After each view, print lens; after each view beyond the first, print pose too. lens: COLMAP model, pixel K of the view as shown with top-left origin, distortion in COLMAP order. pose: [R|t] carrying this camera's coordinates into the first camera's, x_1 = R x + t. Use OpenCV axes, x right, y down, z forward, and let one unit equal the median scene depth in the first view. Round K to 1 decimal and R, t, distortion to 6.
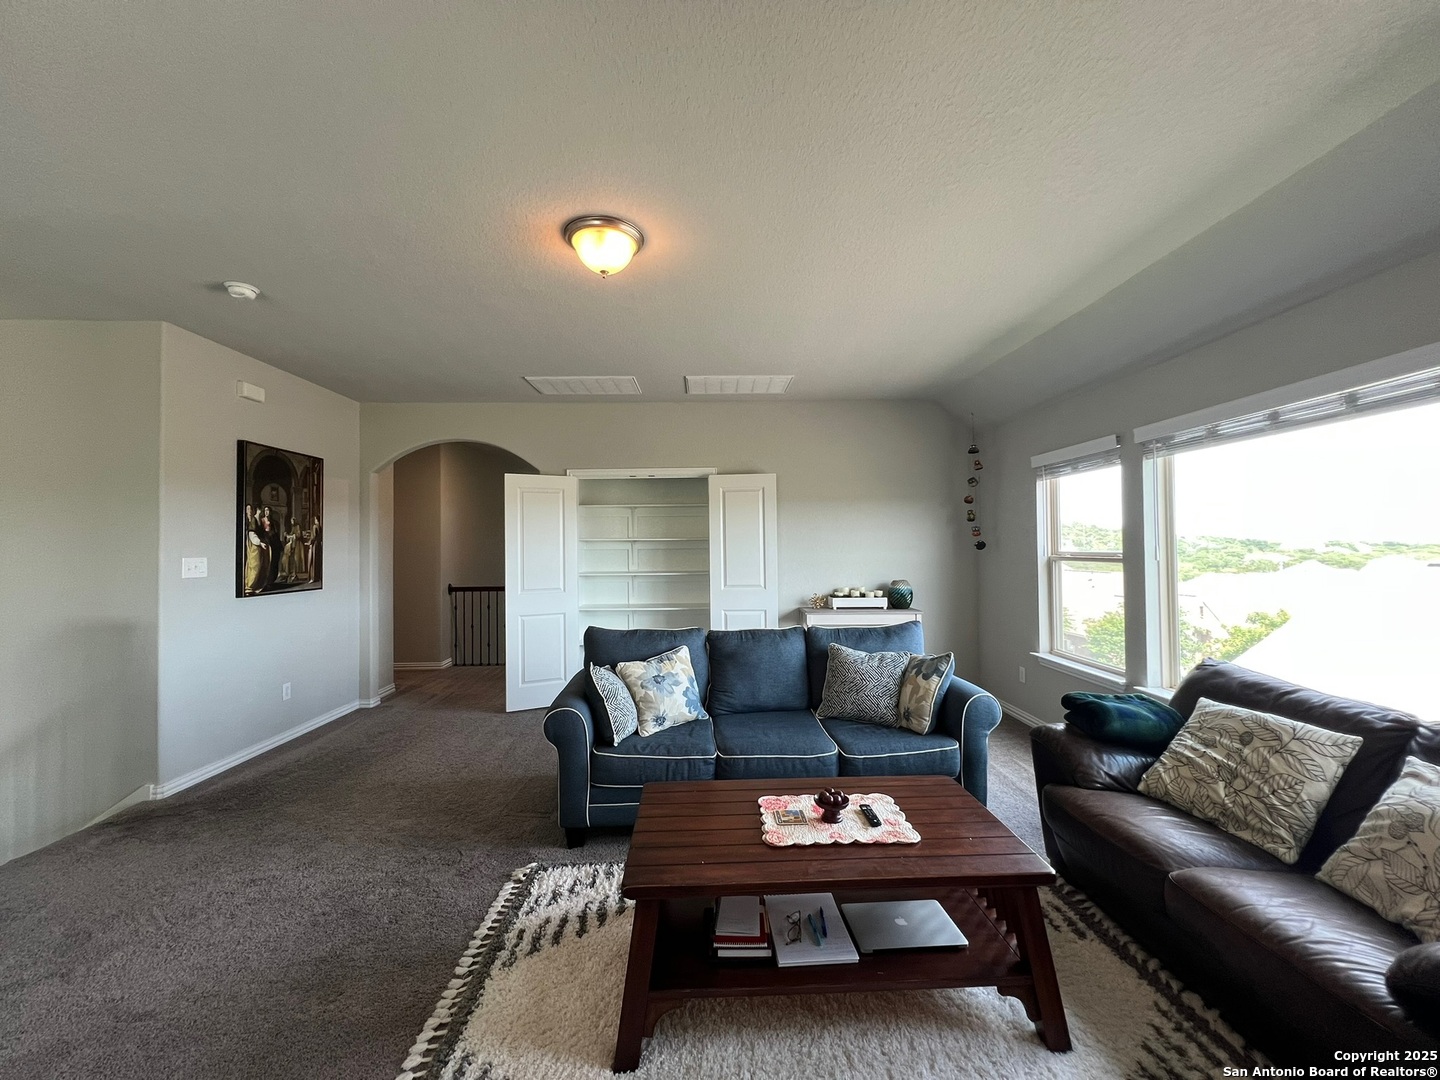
lens RADIAL K [[579.7, 0, 719.8], [0, 579.7, 538.5], [0, 0, 1]] dist [0.000028, -0.000337]
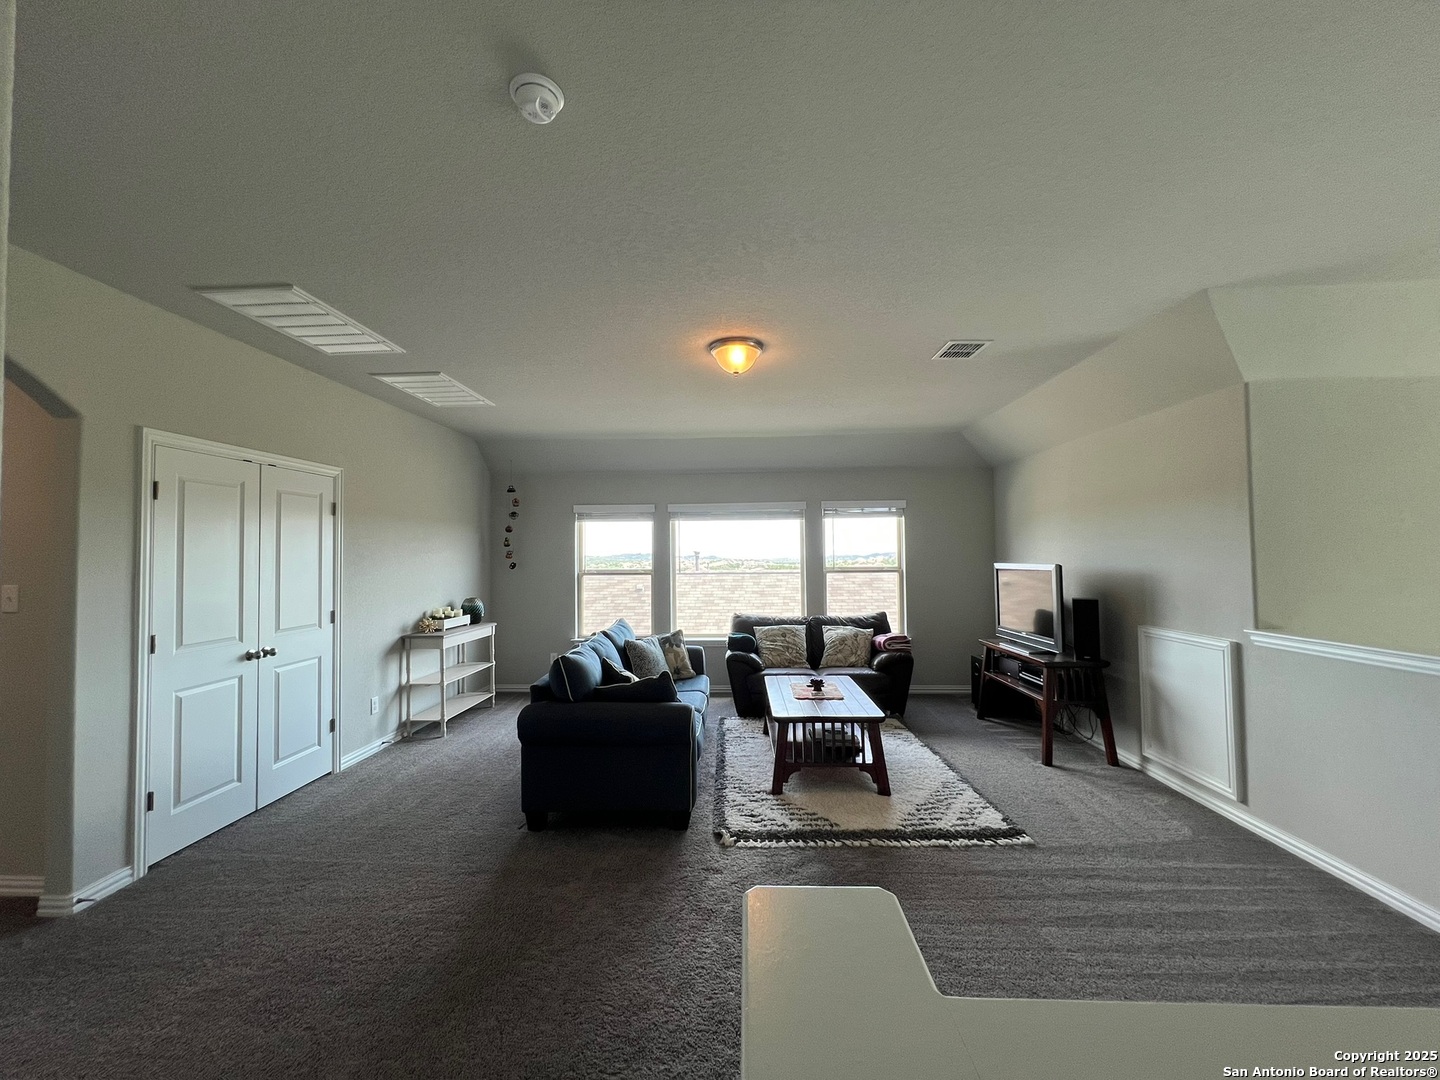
lens RADIAL K [[579.7, 0, 713.6], [0, 579.7, 542.9], [0, 0, 1]] dist [0.000028, -0.000337]
pose [[0.070489, 0.033223, 0.996959, -0.876234], [-0.008308, 0.999430, -0.032718, -0.000800], [-0.997478, -0.005977, 0.070725, 0.529249]]
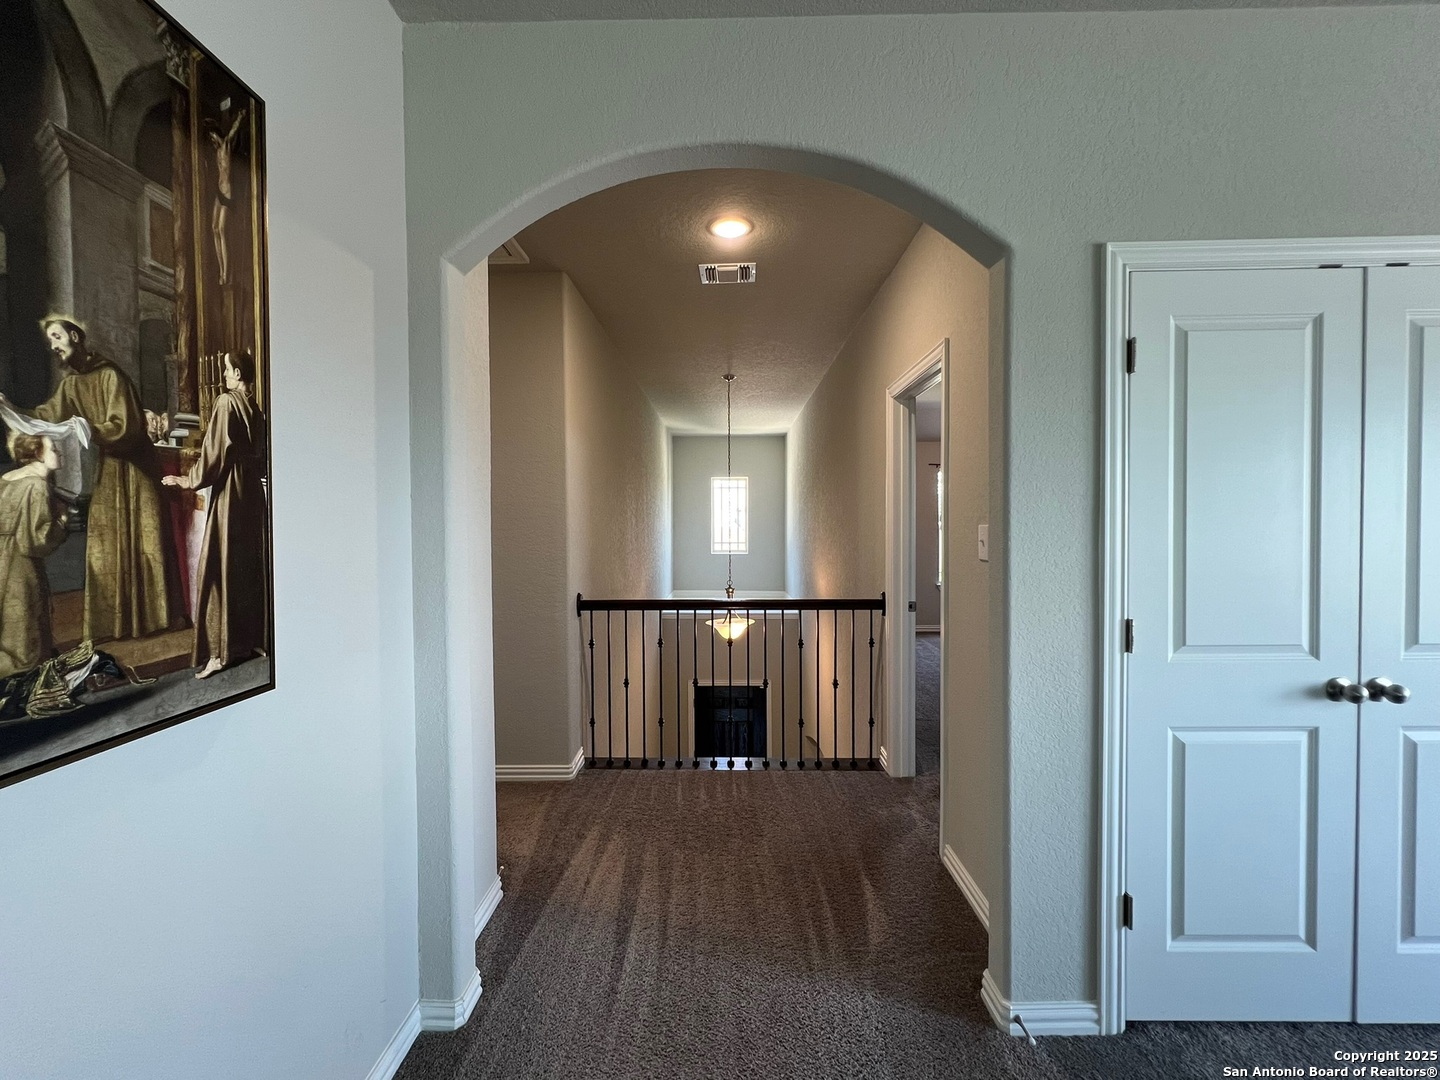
lens RADIAL K [[594.1, 0, 715.8], [0, 594.1, 536.1], [0, 0, 1]] dist [-0.004365, -0.000140]
pose [[0.999249, 0.001187, -0.038736, -0.527509], [0.000192, 0.999367, 0.035575, 0.020712], [0.038753, -0.035556, 0.998616, 0.812870]]
